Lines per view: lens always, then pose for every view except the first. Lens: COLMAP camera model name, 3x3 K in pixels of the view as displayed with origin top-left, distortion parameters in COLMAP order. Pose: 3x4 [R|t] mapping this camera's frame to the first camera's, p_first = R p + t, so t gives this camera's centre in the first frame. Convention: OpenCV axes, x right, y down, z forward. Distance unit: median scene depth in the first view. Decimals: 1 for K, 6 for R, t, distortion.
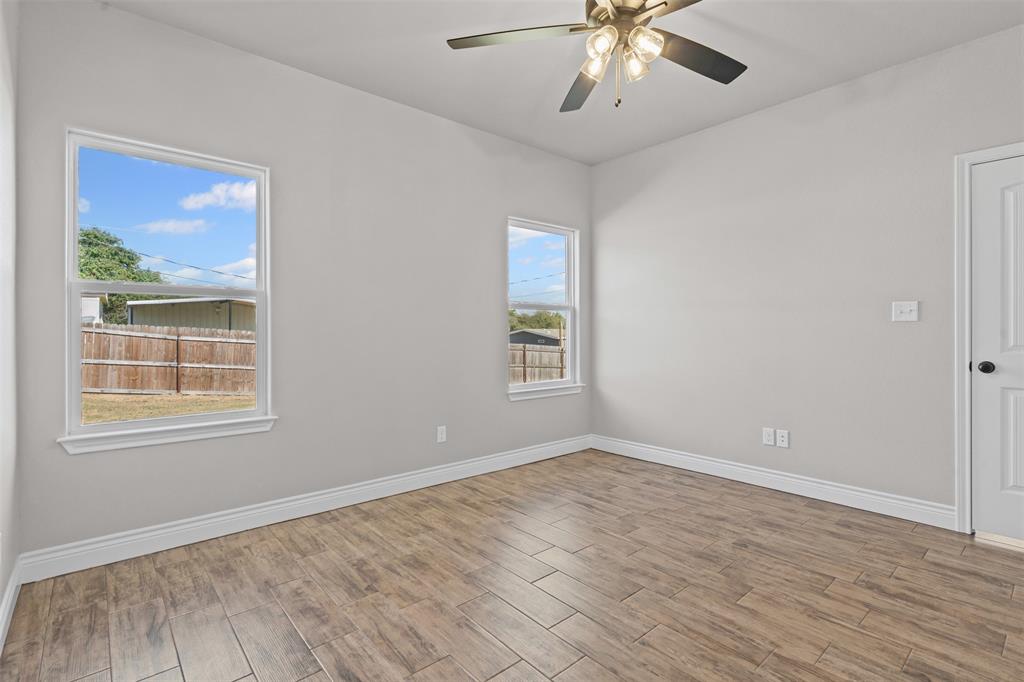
lens RADIAL K [[487.9, 0, 510.8], [0, 487.9, 327.1], [0, 0, 1]] dist [-0.005457, 0.001044]
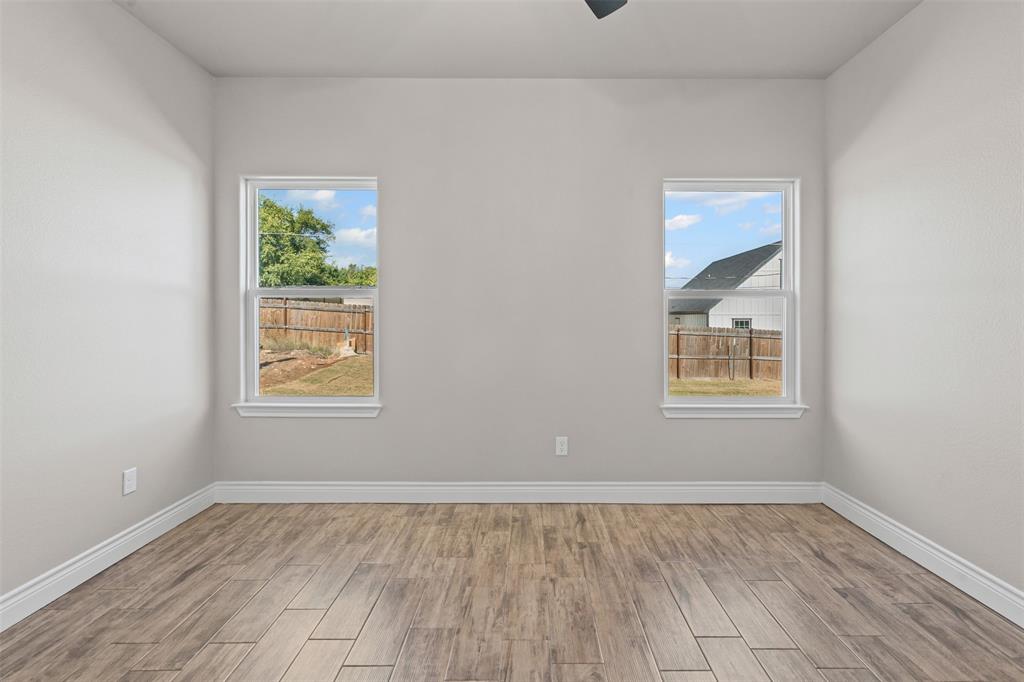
lens RADIAL K [[471.7, 0, 530.5], [0, 471.7, 317.3], [0, 0, 1]] dist [-0.003727, -0.000015]
pose [[0.761503, 0.004046, -0.648149, 0.414982], [0.002436, 0.999956, 0.009104, -0.019563], [0.648157, -0.008511, 0.761459, 0.381719]]
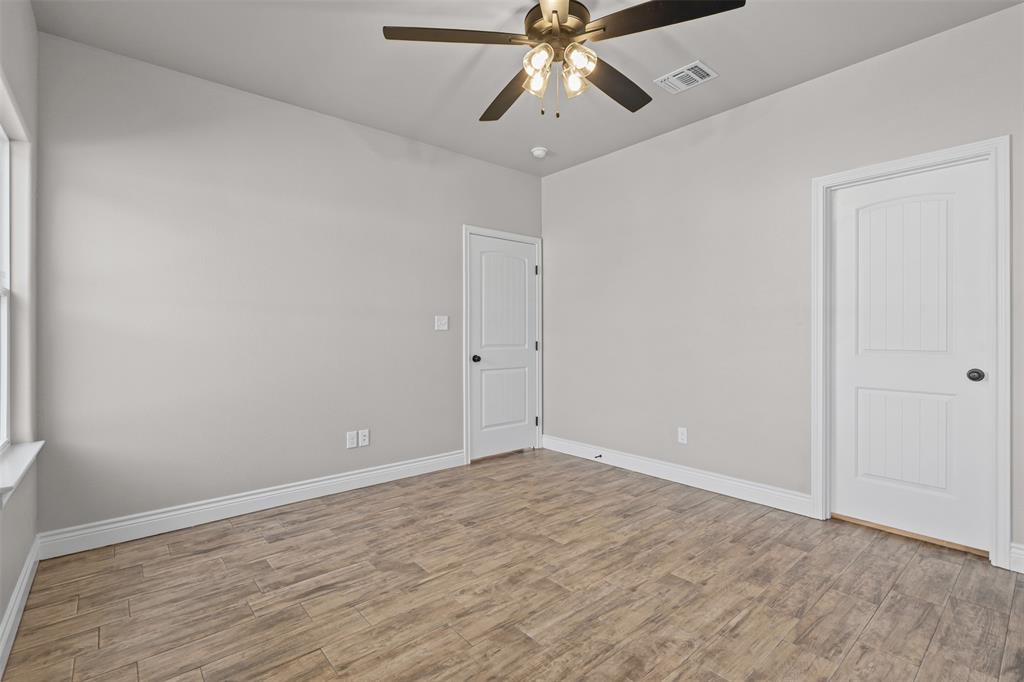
lens RADIAL K [[469.0, 0, 510.2], [0, 469.0, 332.5], [0, 0, 1]] dist [-0.001857, 0.000224]
pose [[0.006724, 0.007899, 0.999946, -0.516229], [-0.001596, 0.999968, -0.007888, 0.005431], [-0.999976, -0.001543, 0.006736, 0.733372]]
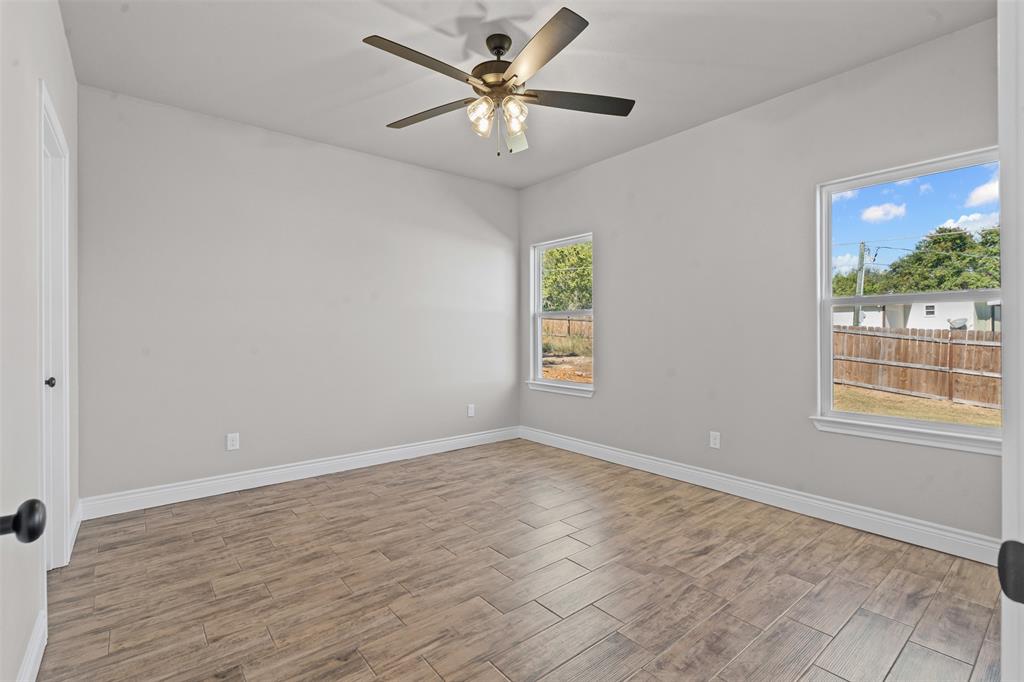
lens RADIAL K [[469.0, 0, 510.2], [0, 469.0, 332.5], [0, 0, 1]] dist [-0.001857, 0.000224]
pose [[-0.028353, 0.000177, -0.999598, 0.953593], [0.007087, 0.999975, -0.000024, -0.002593], [0.999573, -0.007085, -0.028353, 0.711086]]
